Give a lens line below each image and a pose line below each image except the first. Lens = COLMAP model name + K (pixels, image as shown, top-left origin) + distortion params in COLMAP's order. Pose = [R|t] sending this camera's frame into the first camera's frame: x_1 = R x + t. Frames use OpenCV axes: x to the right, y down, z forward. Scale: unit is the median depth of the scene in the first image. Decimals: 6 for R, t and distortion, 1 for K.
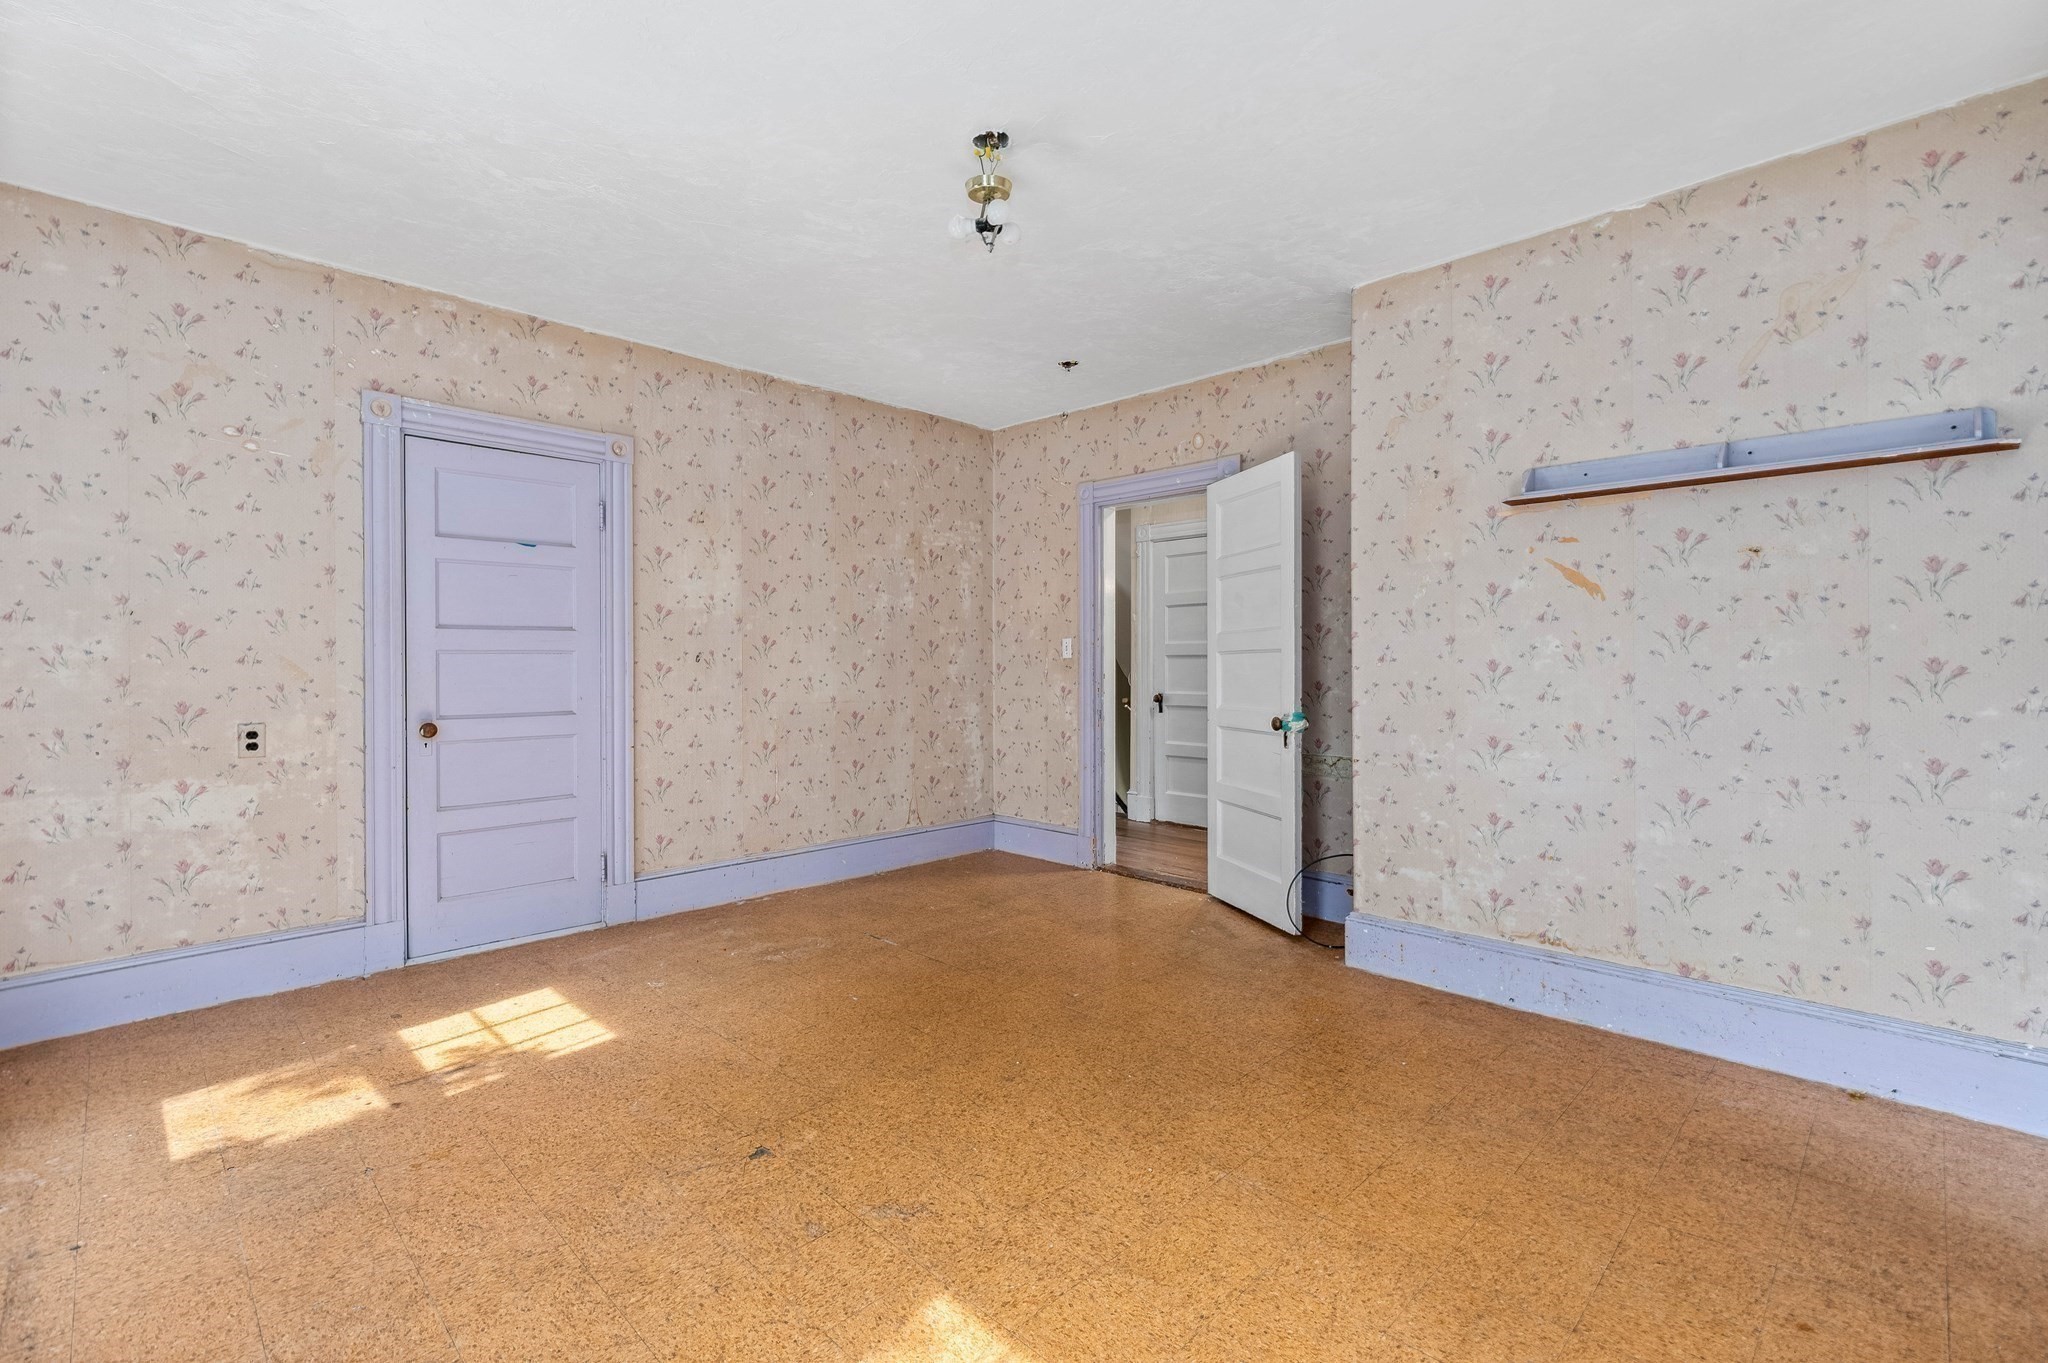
lens RADIAL K [[908.1, 0, 1028.9], [0, 908.1, 673.3], [0, 0, 1]] dist [-0.029752, -0.000627]
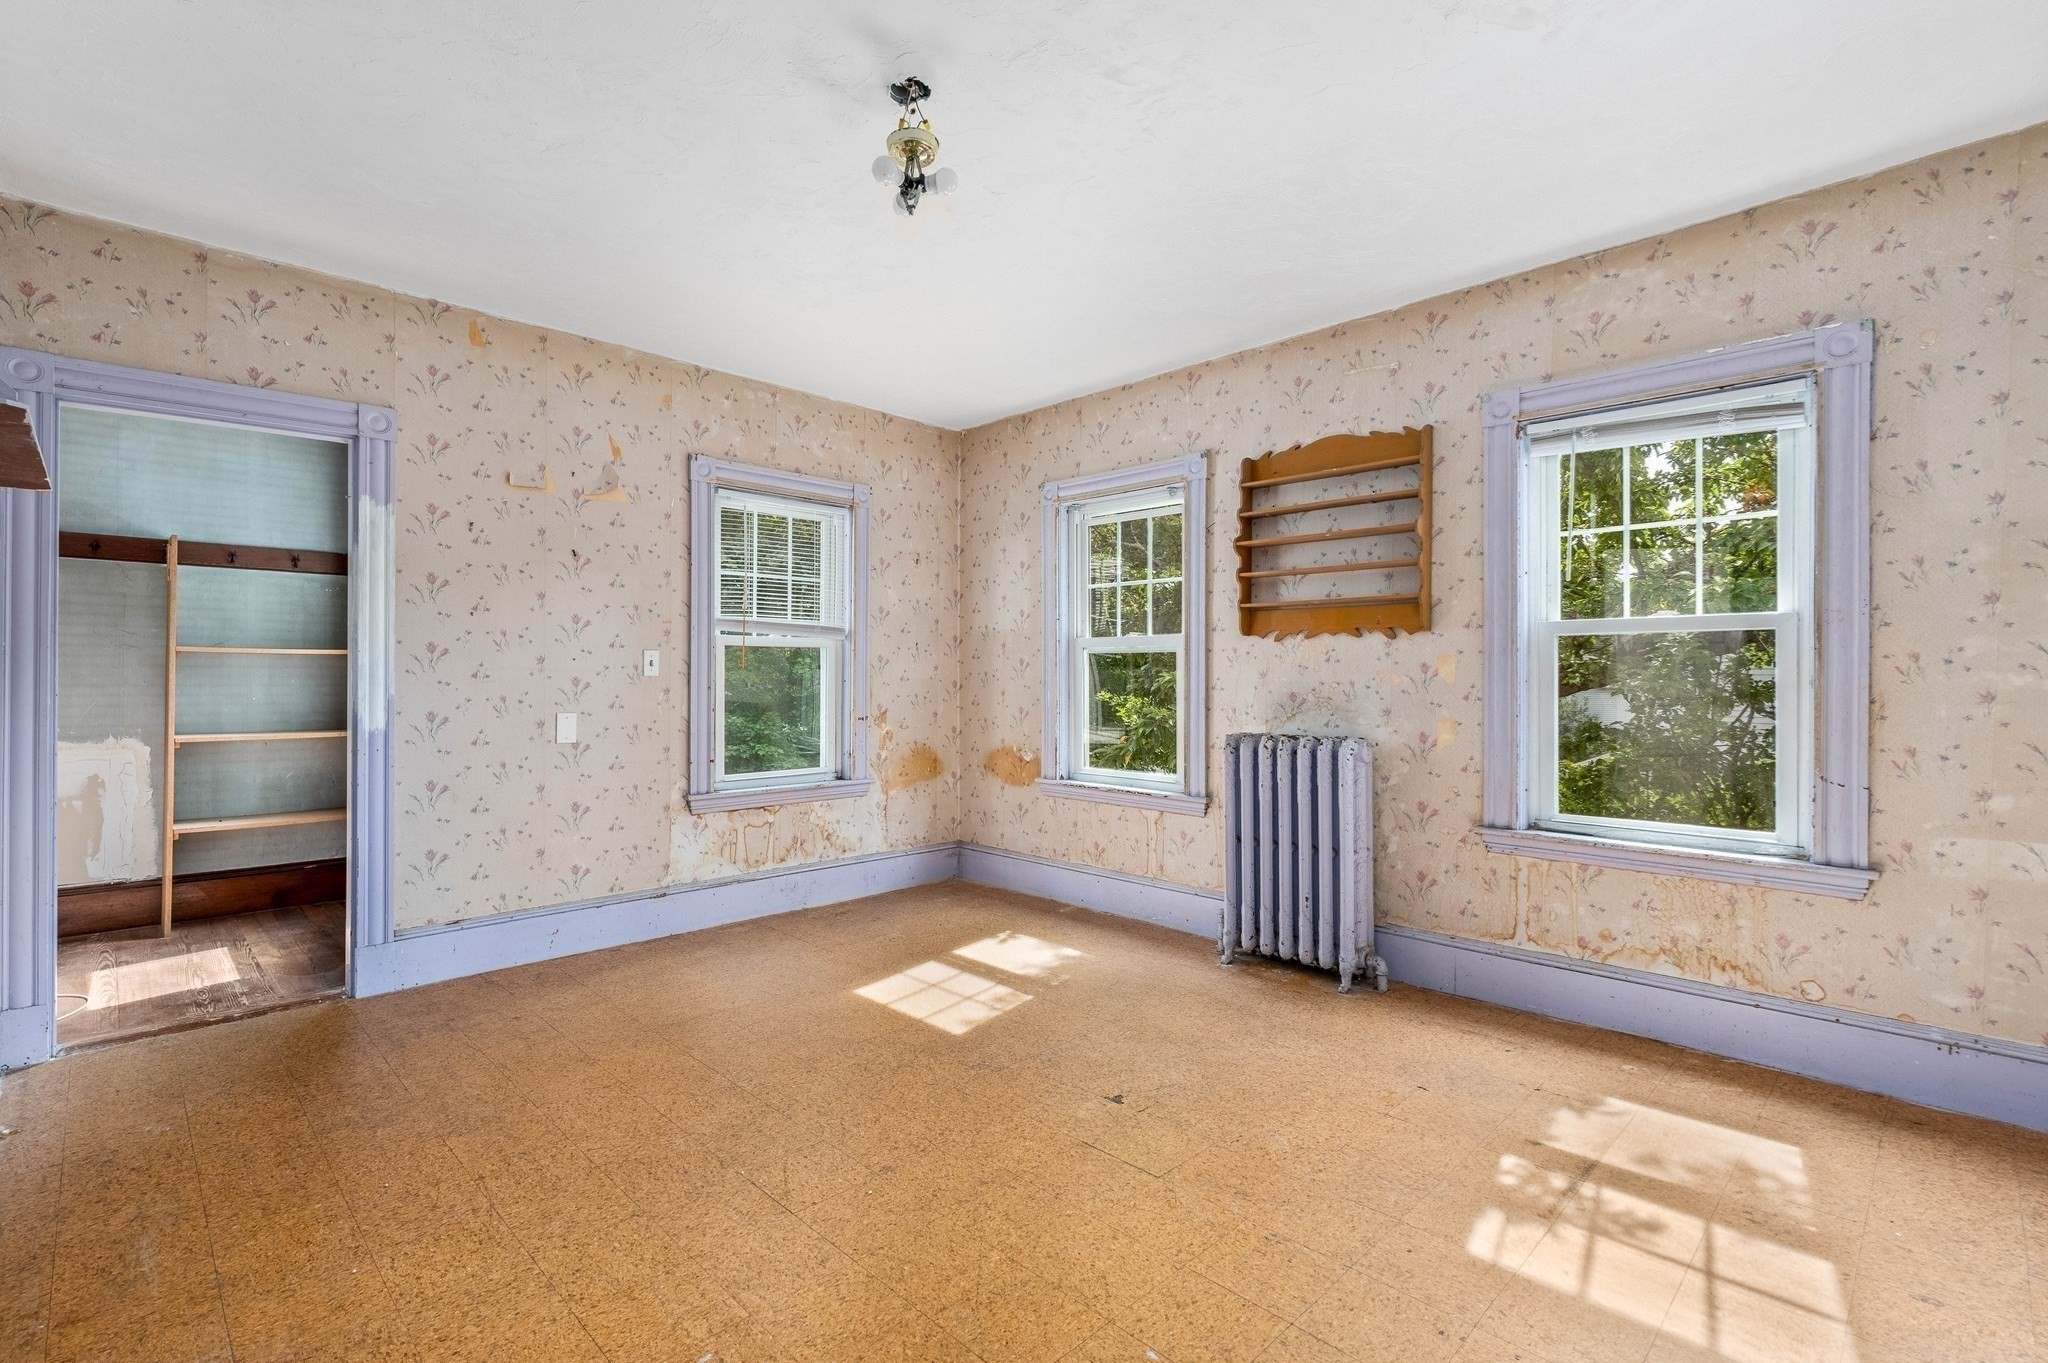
lens RADIAL K [[908.1, 0, 1020.7], [0, 908.1, 675.4], [0, 0, 1]] dist [-0.029752, -0.000627]
pose [[-0.999998, -0.002044, -0.000681, -0.146170], [-0.002051, 0.999947, 0.010055, -0.024966], [0.000661, 0.010057, -0.999949, 1.837892]]
